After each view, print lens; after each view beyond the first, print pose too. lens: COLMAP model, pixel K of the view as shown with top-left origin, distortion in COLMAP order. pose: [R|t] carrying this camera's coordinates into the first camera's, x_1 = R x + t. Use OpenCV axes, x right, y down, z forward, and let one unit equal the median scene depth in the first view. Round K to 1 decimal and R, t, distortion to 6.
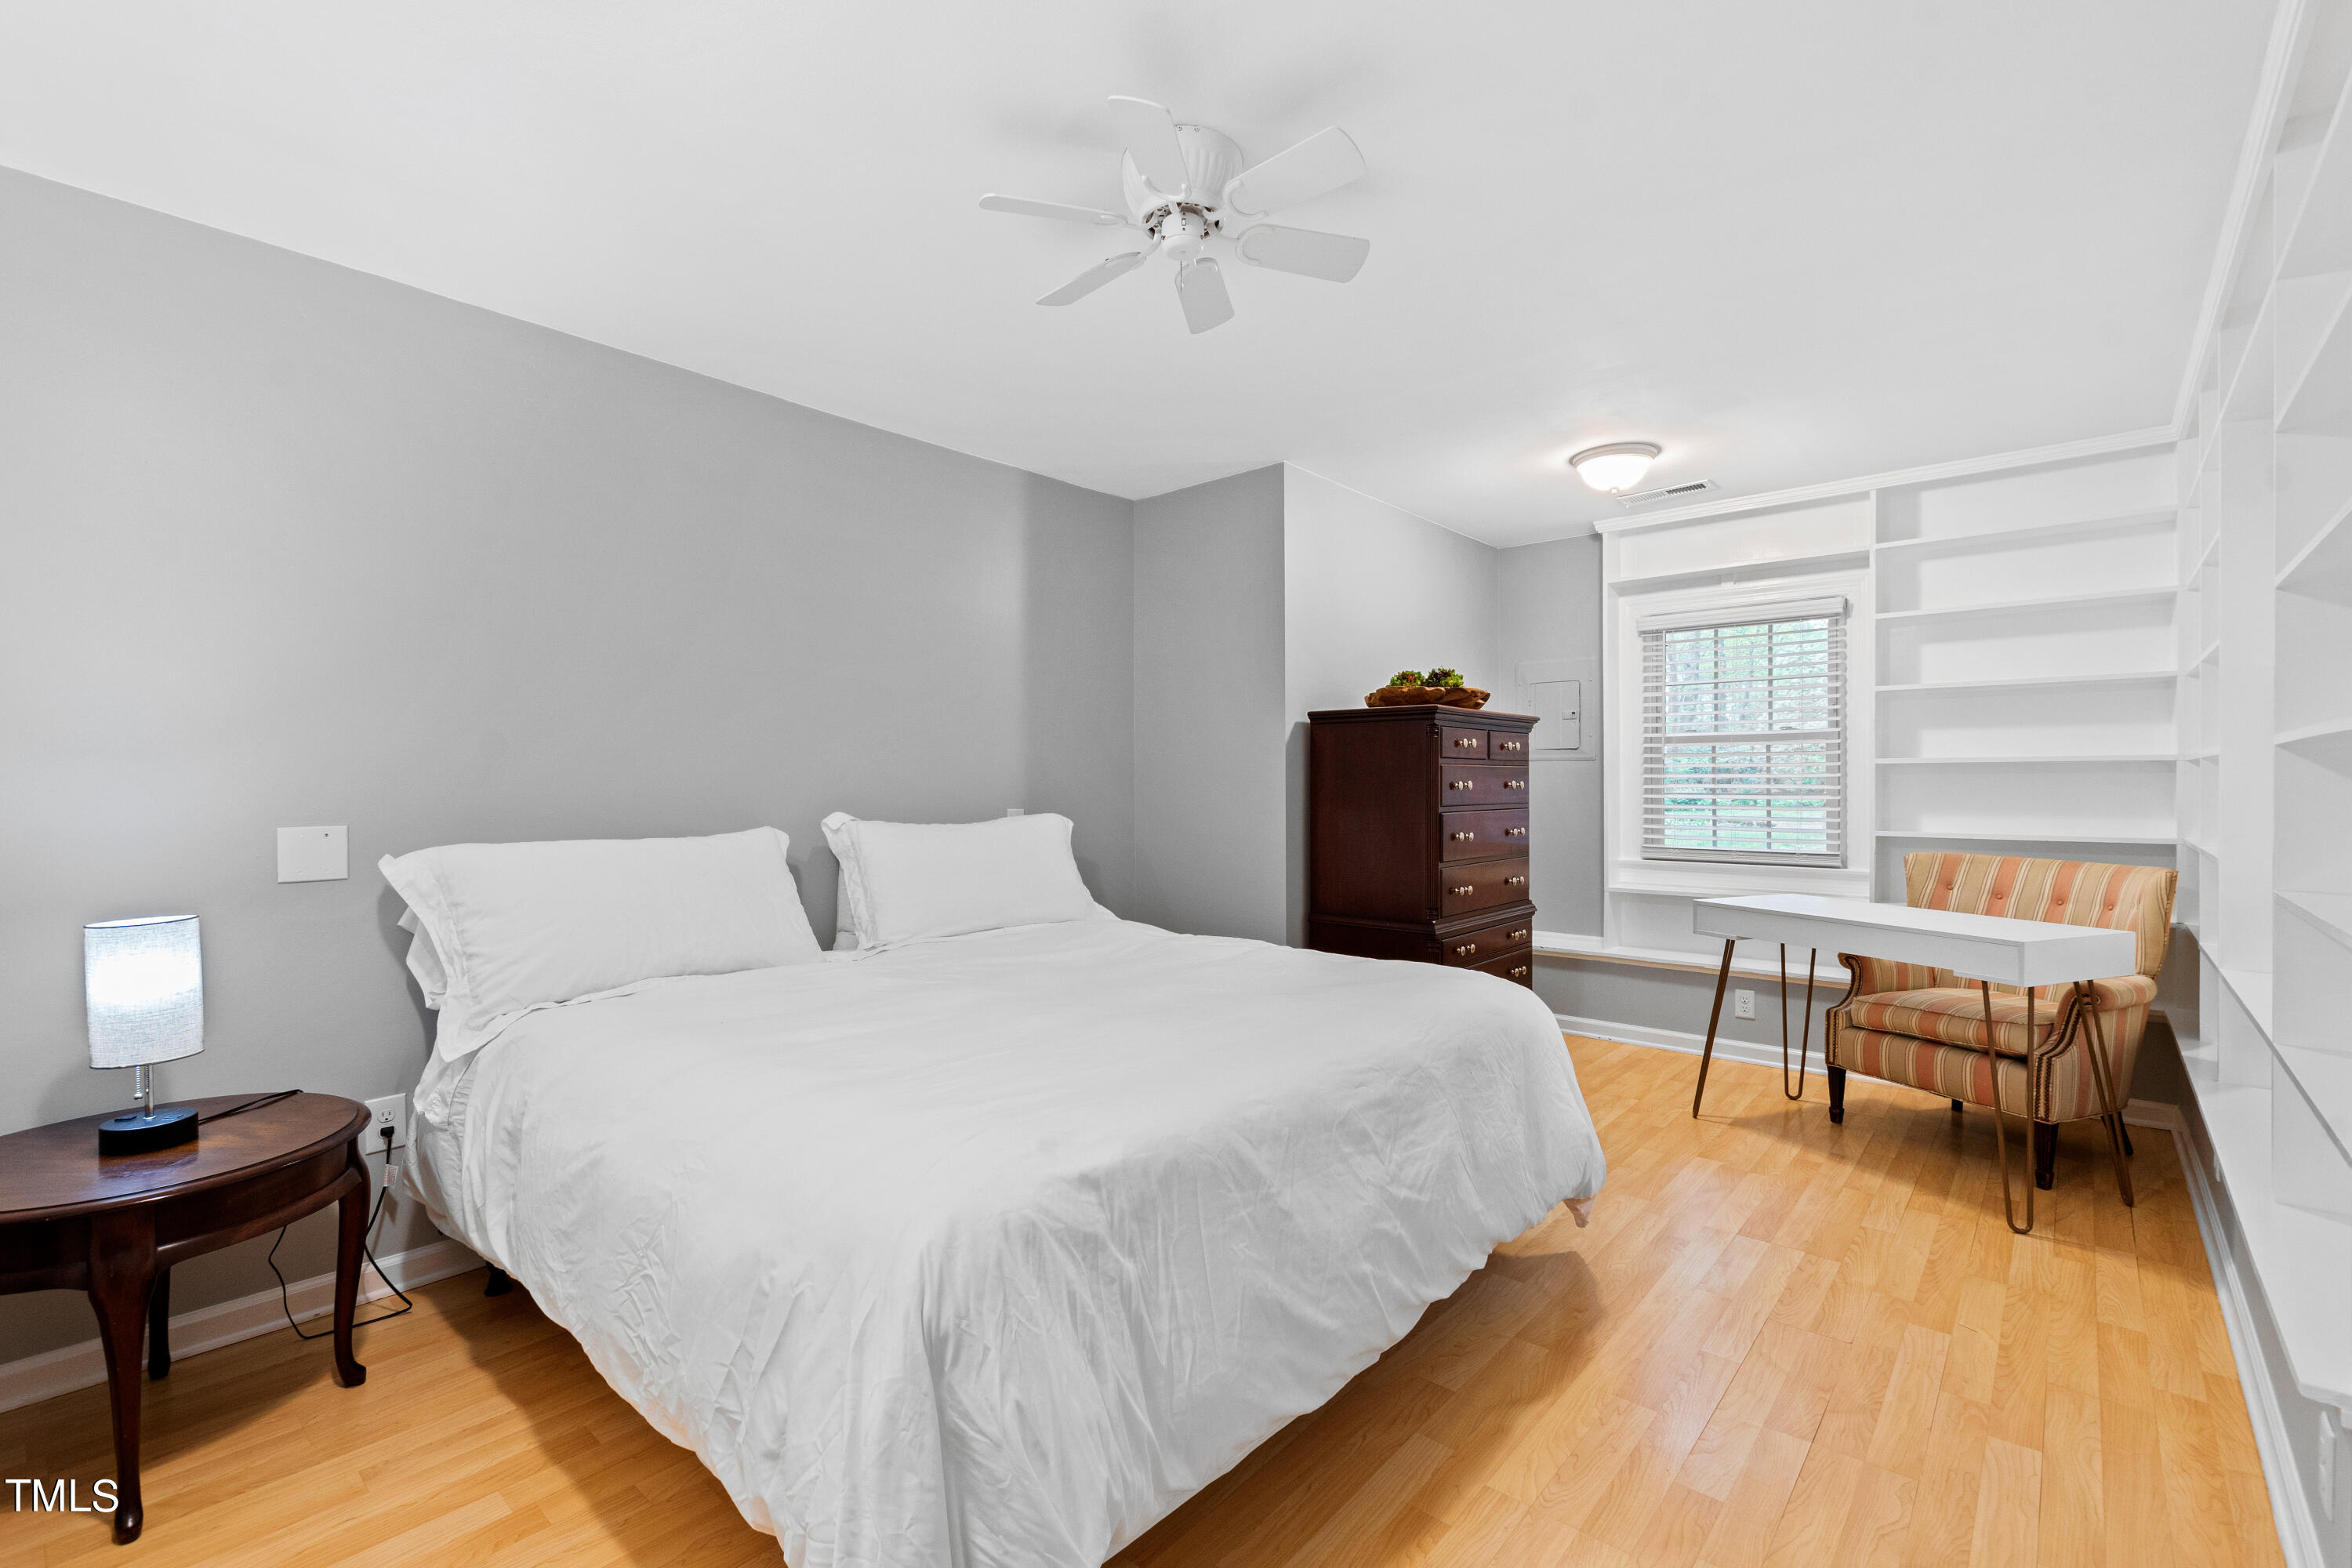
lens RADIAL K [[1061.0, 0, 1157.2], [0, 1061.0, 787.2], [0, 0, 1]] dist [0.015391, -0.000395]
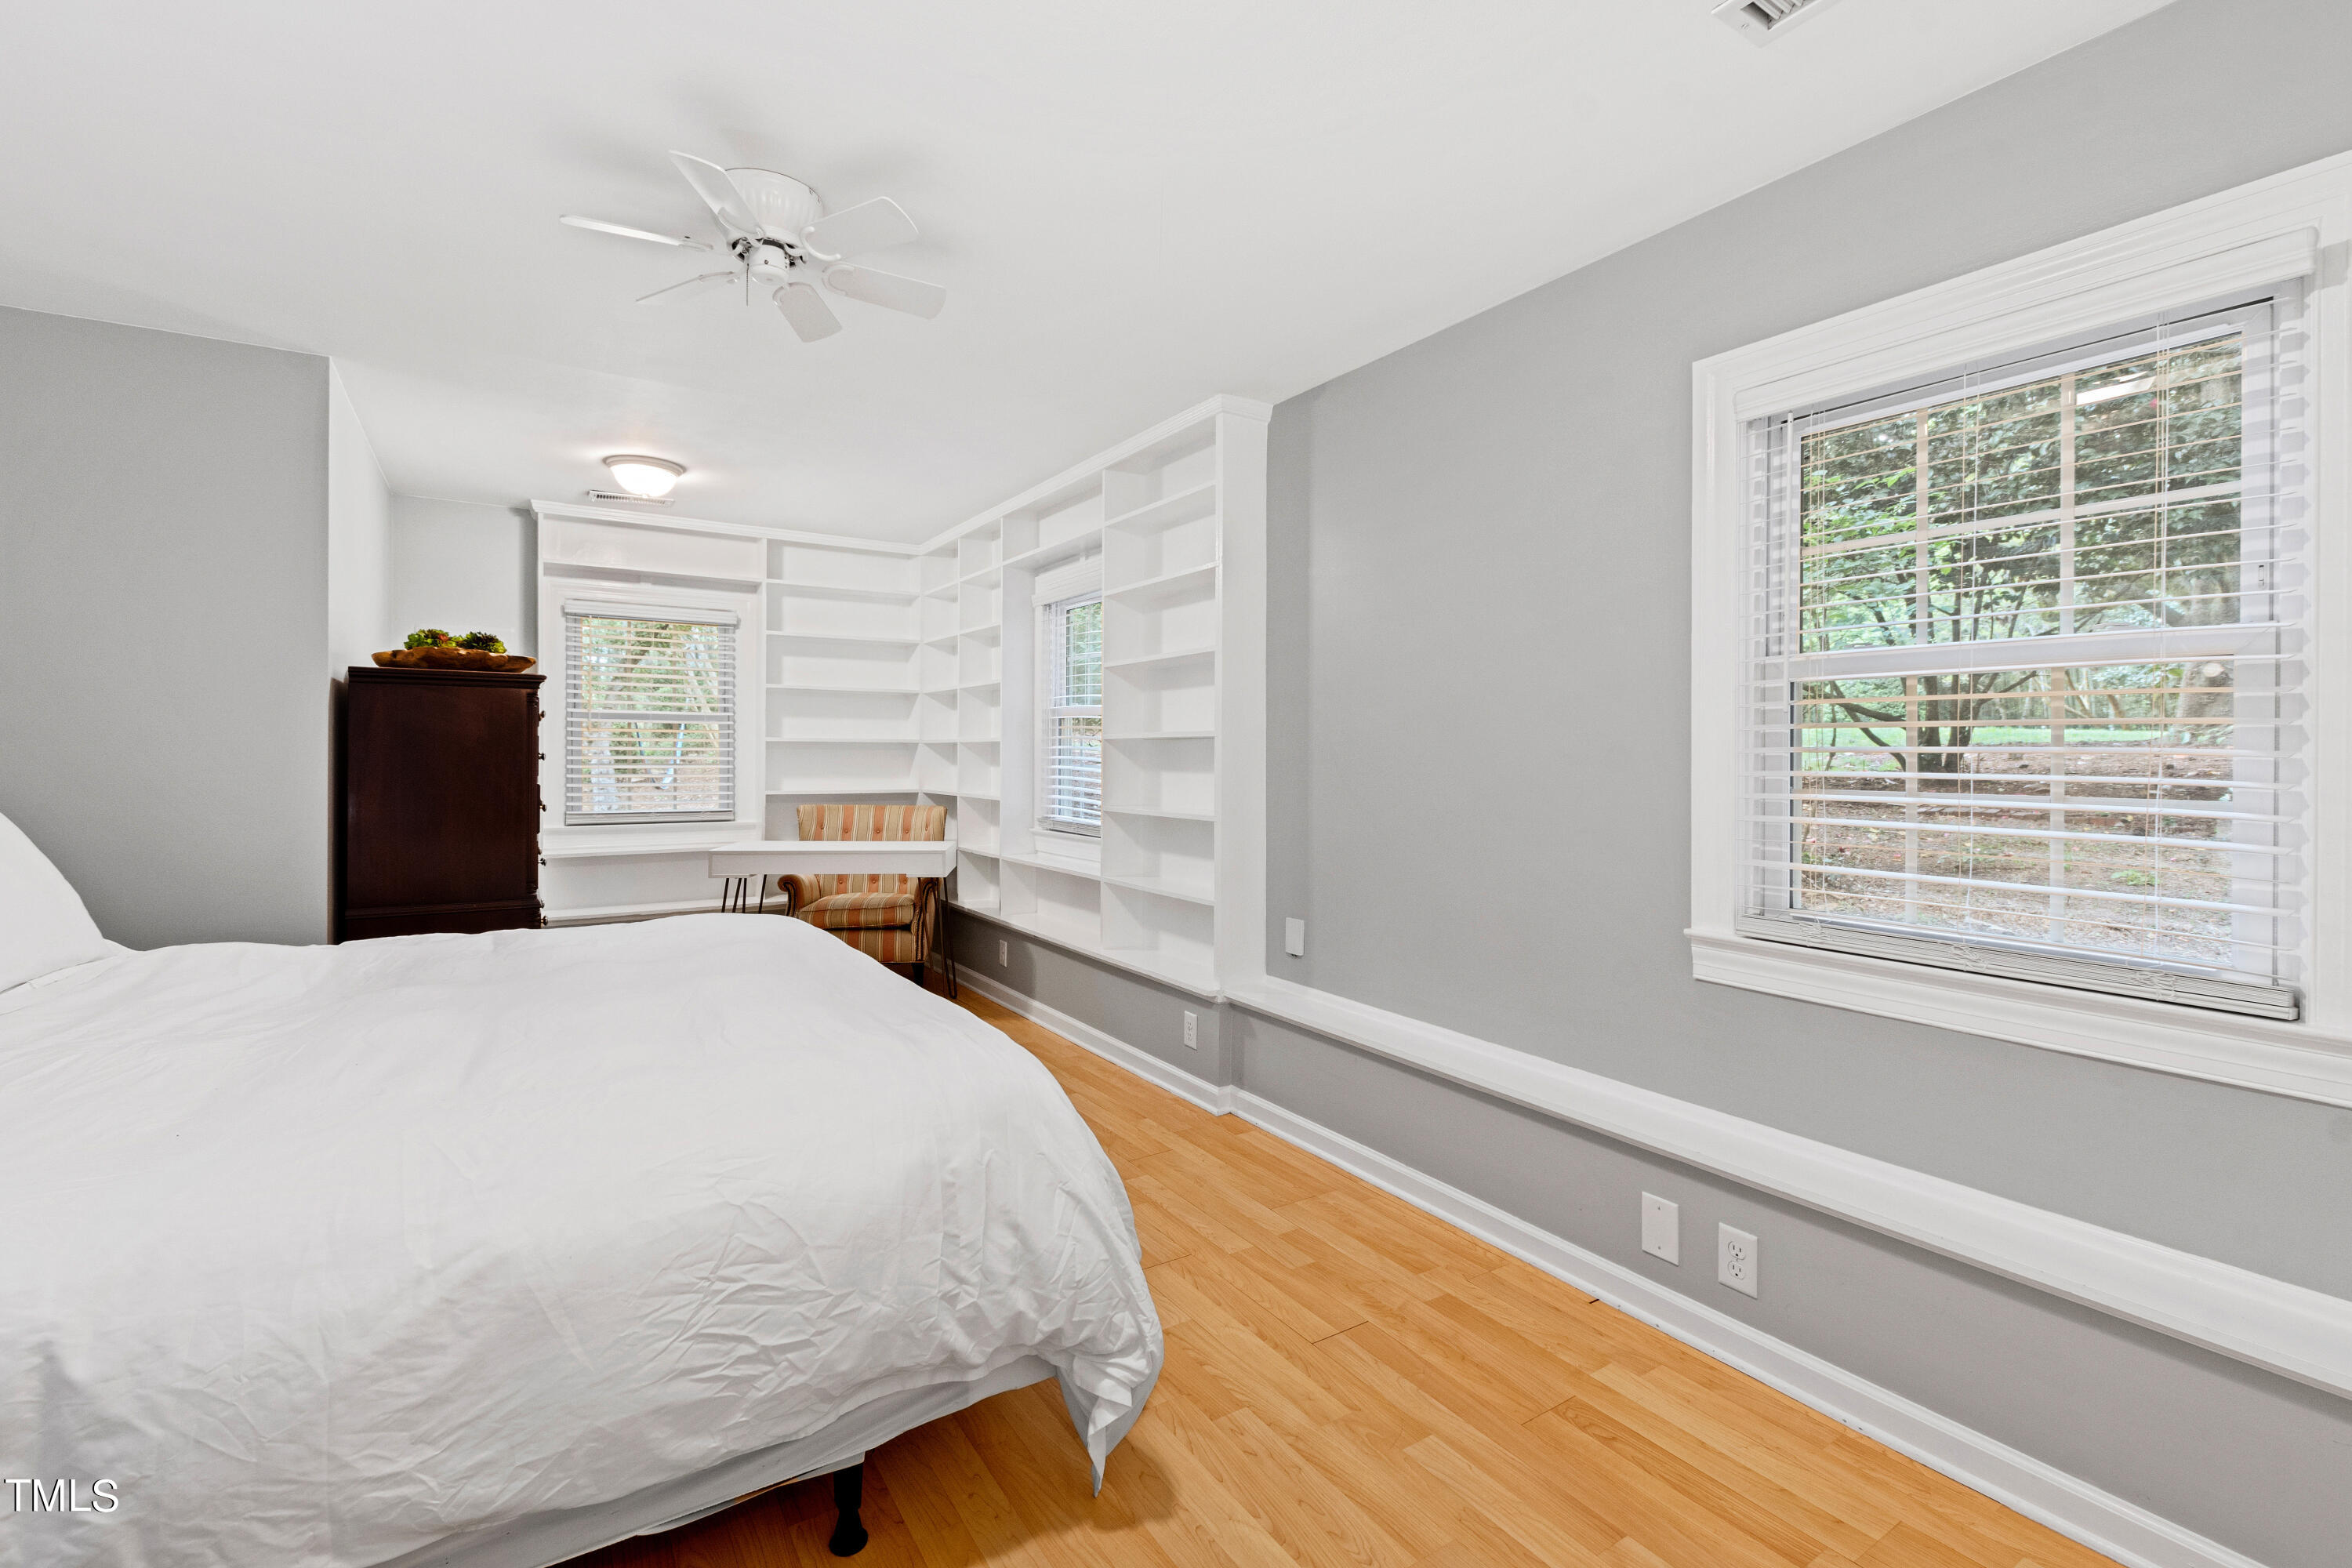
lens RADIAL K [[1036.9, 0, 1172.6], [0, 1036.9, 758.2], [0, 0, 1]] dist [0.016088, -0.009344]
pose [[0.263229, 0.003760, 0.964726, -0.478351], [-0.002327, 0.999992, -0.003263, 0.002754], [-0.964731, -0.001386, 0.263236, 0.162752]]
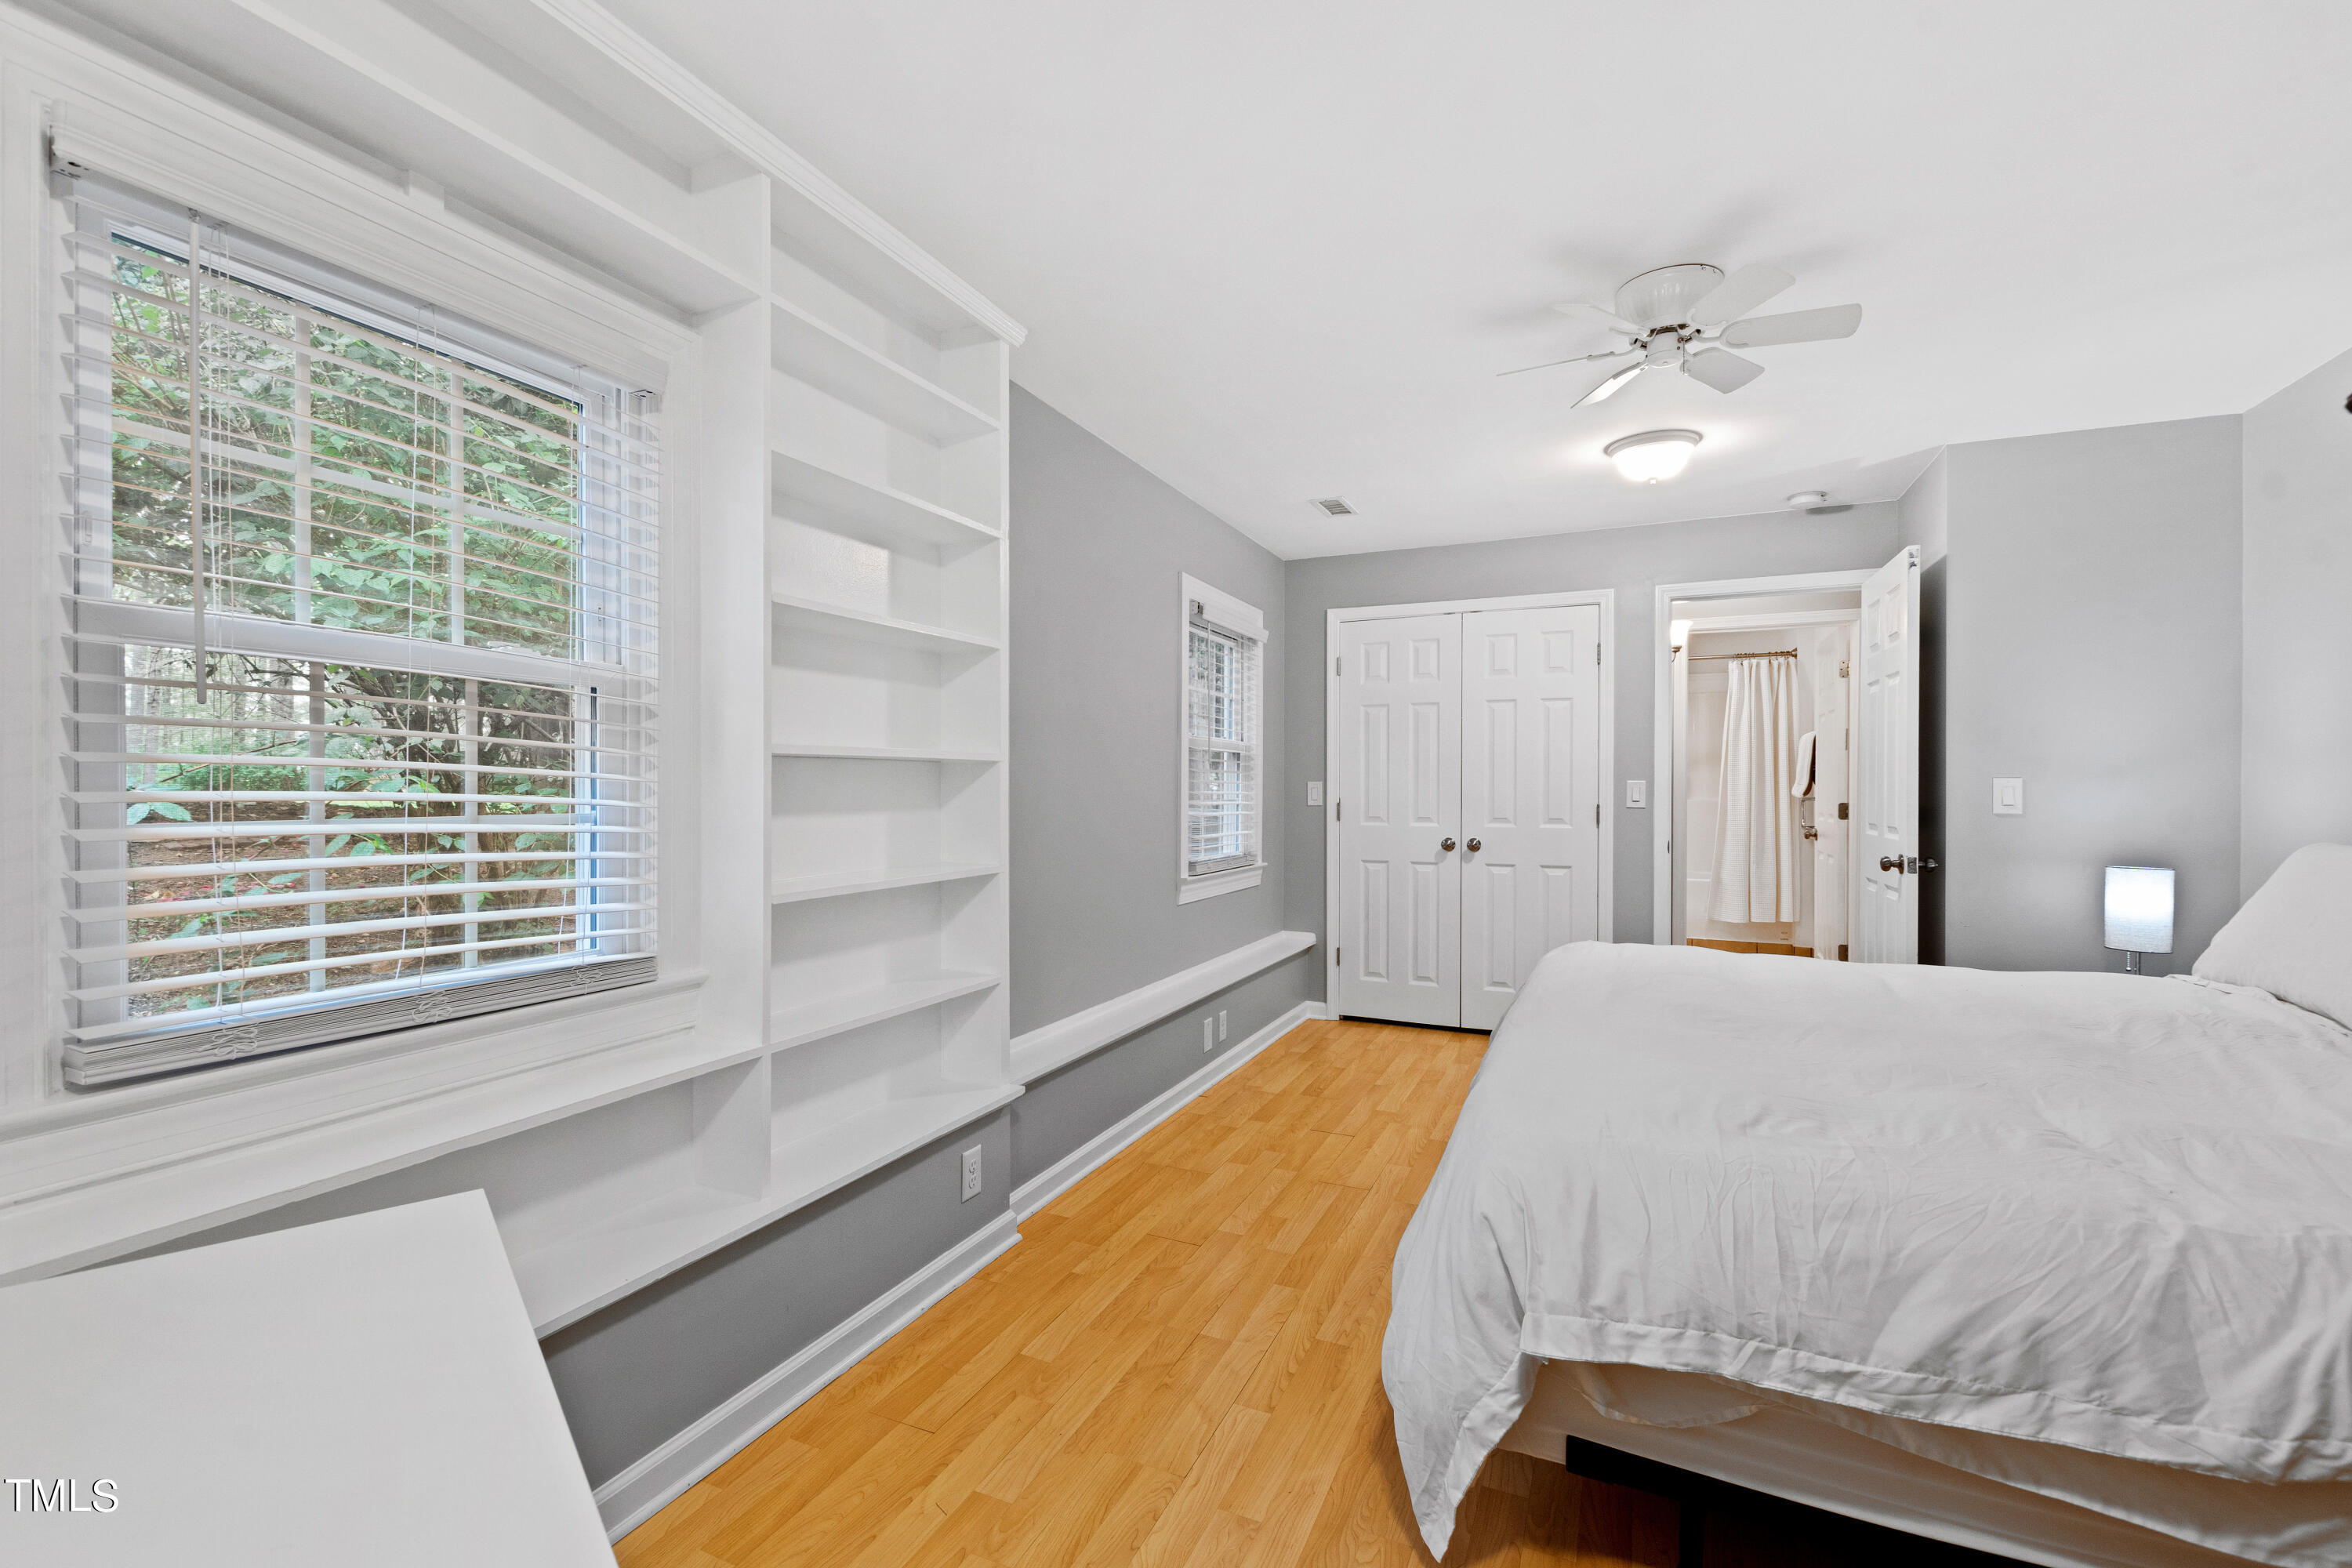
lens RADIAL K [[1001.4, 0, 1166.5], [0, 1001.4, 778.4], [0, 0, 1]] dist [-0.000662, -0.000160]
pose [[-0.954821, -0.002484, -0.297171, 0.487185], [-0.001550, 0.999993, -0.003377, -0.005037], [0.297178, -0.002764, -0.954818, 1.028343]]
